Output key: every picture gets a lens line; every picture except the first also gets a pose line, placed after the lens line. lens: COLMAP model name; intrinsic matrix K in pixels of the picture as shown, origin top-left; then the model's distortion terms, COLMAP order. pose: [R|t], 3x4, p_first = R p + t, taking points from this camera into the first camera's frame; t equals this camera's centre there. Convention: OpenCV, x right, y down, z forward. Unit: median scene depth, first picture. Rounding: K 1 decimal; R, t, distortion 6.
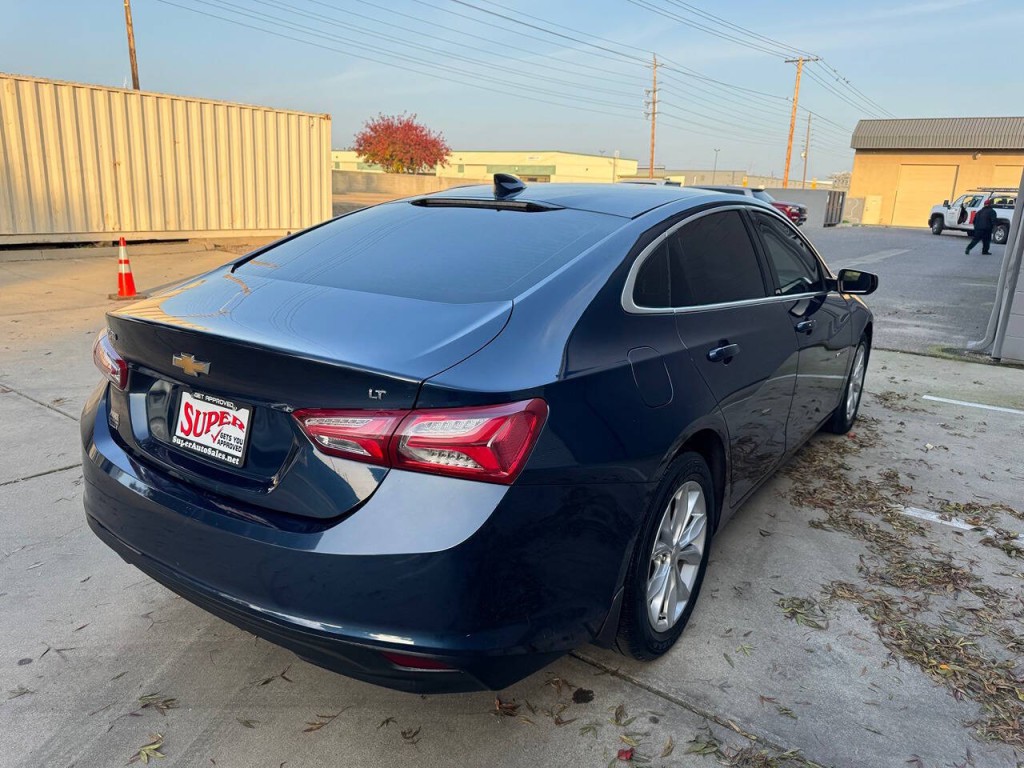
lens RADIAL K [[728.5, 0, 523.8], [0, 728.5, 391.3], [0, 0, 1]] dist [0.035778, -0.046025]
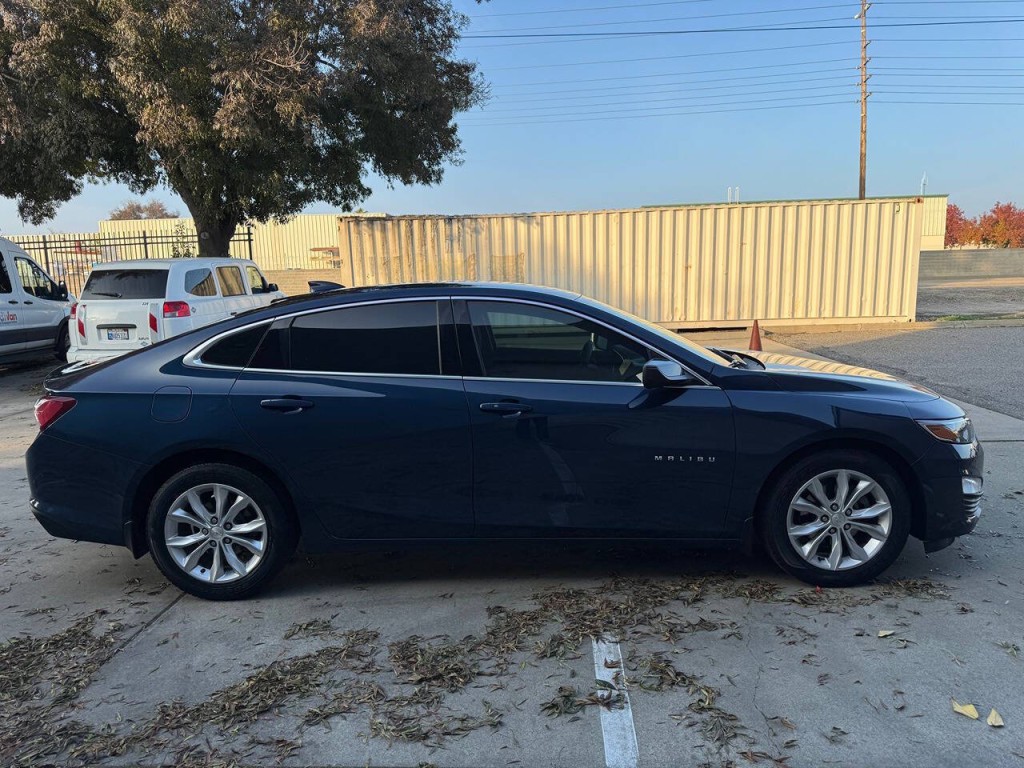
lens RADIAL K [[728.5, 0, 506.4], [0, 728.5, 391.6], [0, 0, 1]] dist [0.035778, -0.046025]
pose [[0.541875, 0.073311, -0.837255, 1.038242], [-0.171416, 0.984889, -0.024703, -0.073918], [0.822793, 0.156905, 0.546254, 0.370674]]
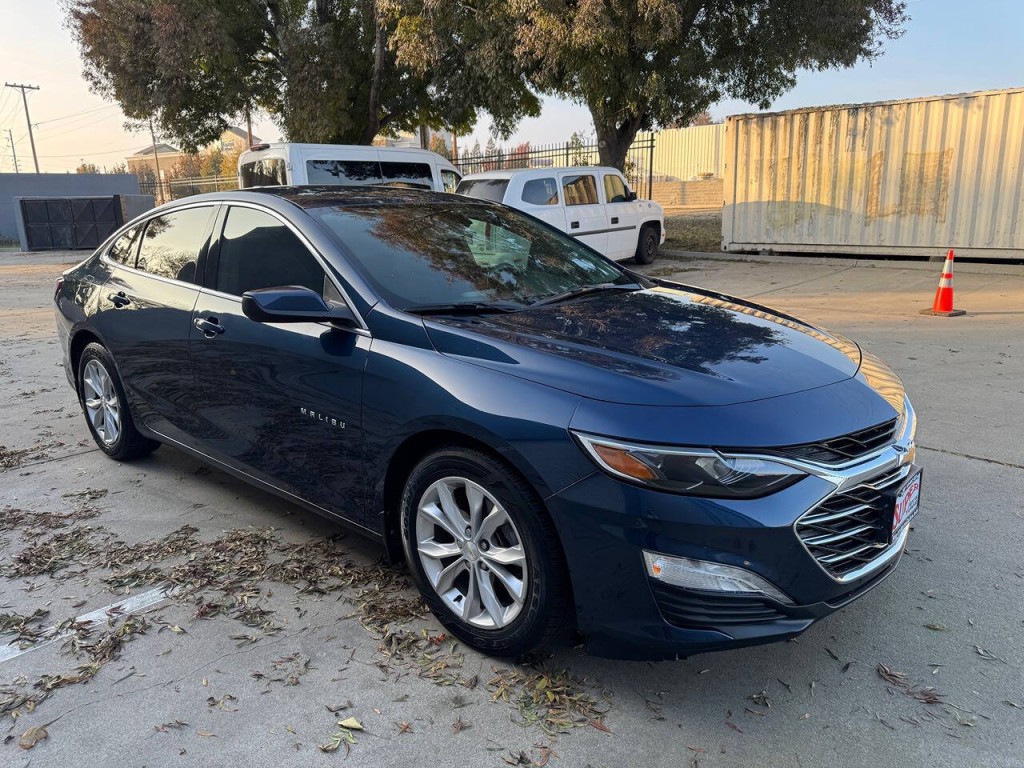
lens RADIAL K [[728.5, 0, 502.4], [0, 728.5, 380.9], [0, 0, 1]] dist [0.035778, -0.046025]
pose [[-0.146742, 0.199215, -0.968907, 1.065338], [-0.238039, 0.943614, 0.230066, -0.281212], [0.960106, 0.264398, -0.091047, 1.235920]]
